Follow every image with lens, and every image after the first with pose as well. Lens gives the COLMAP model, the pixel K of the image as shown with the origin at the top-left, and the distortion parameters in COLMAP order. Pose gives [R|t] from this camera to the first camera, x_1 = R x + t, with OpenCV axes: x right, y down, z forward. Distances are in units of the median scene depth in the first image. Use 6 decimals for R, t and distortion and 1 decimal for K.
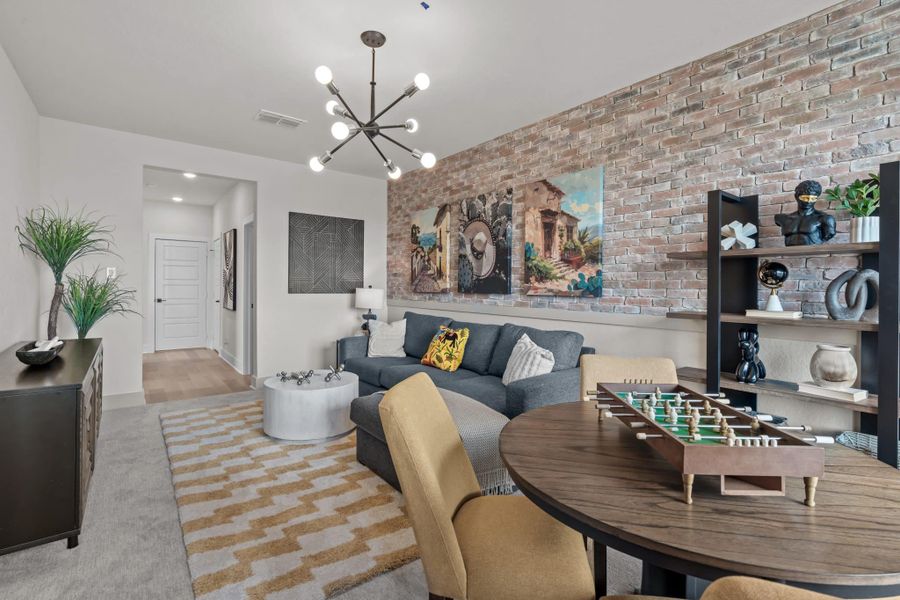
lens RADIAL K [[406.8, 0, 446.6], [0, 406.8, 287.2], [0, 0, 1]] dist [-0.002568, -0.000229]
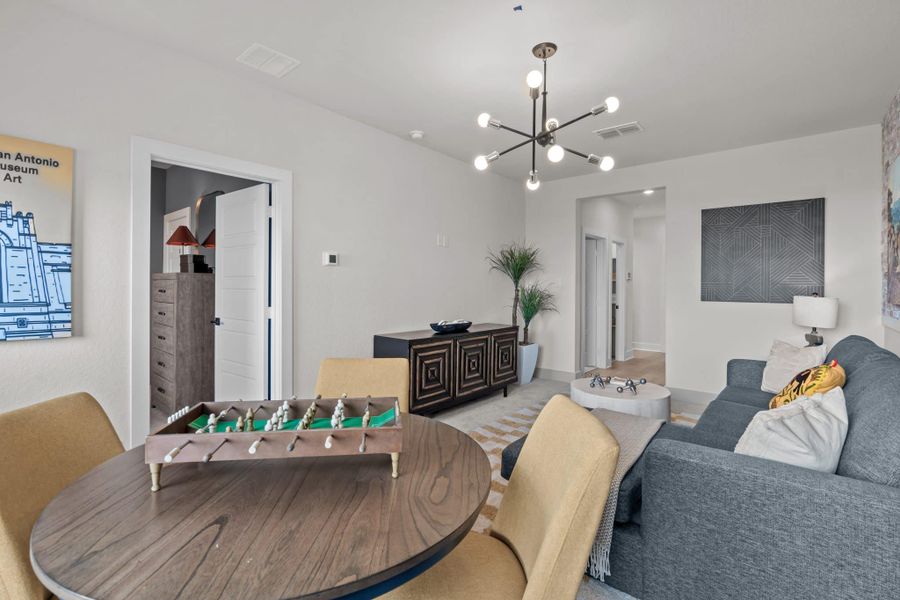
lens RADIAL K [[406.8, 0, 446.6], [0, 406.8, 287.2], [0, 0, 1]] dist [-0.002568, -0.000229]
pose [[0.202259, -0.008504, -0.979295, 0.528281], [-0.008974, 0.999904, -0.010537, -0.001265], [0.979291, 0.010919, 0.202163, 0.384598]]
